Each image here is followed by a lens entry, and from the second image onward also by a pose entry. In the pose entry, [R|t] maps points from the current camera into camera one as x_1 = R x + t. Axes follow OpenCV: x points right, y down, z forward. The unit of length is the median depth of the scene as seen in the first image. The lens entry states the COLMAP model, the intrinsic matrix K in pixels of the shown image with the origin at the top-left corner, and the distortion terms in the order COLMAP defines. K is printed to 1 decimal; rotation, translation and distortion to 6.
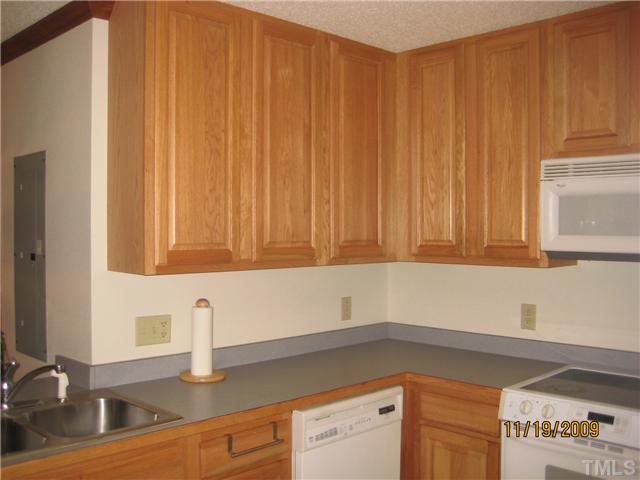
lens RADIAL K [[677.4, 0, 320.0], [0, 677.4, 240.0], [0, 0, 1]] dist [-0.116015, 0.048609]
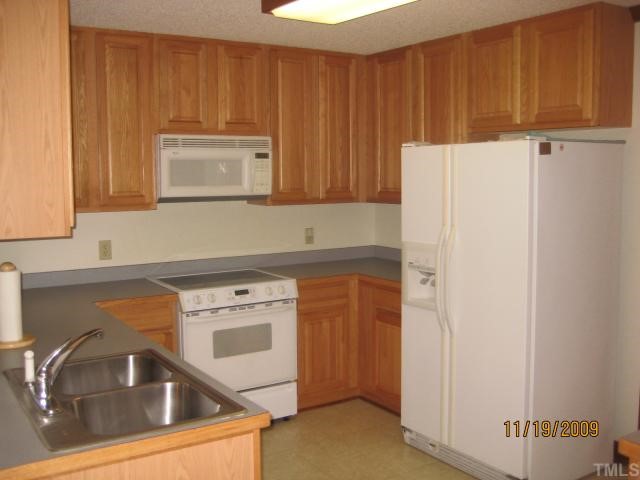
lens RADIAL K [[677.4, 0, 320.0], [0, 677.4, 240.0], [0, 0, 1]] dist [-0.116015, 0.048609]
pose [[0.188390, -0.100409, 0.976948, -1.037704], [0.026454, 0.994918, 0.097154, -0.025214], [-0.981738, 0.007541, 0.190089, 0.393001]]
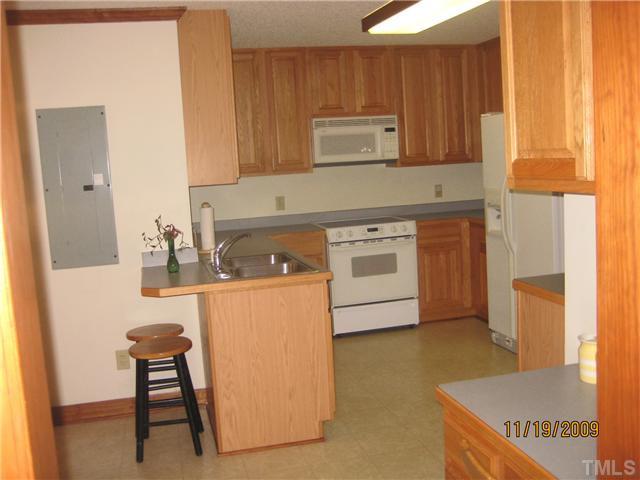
lens RADIAL K [[677.4, 0, 320.0], [0, 677.4, 240.0], [0, 0, 1]] dist [-0.116015, 0.048609]
pose [[0.491103, -0.135288, 0.860532, -1.471554], [0.077991, 0.990728, 0.111248, 0.018800], [-0.867603, 0.012479, 0.497100, -0.031192]]
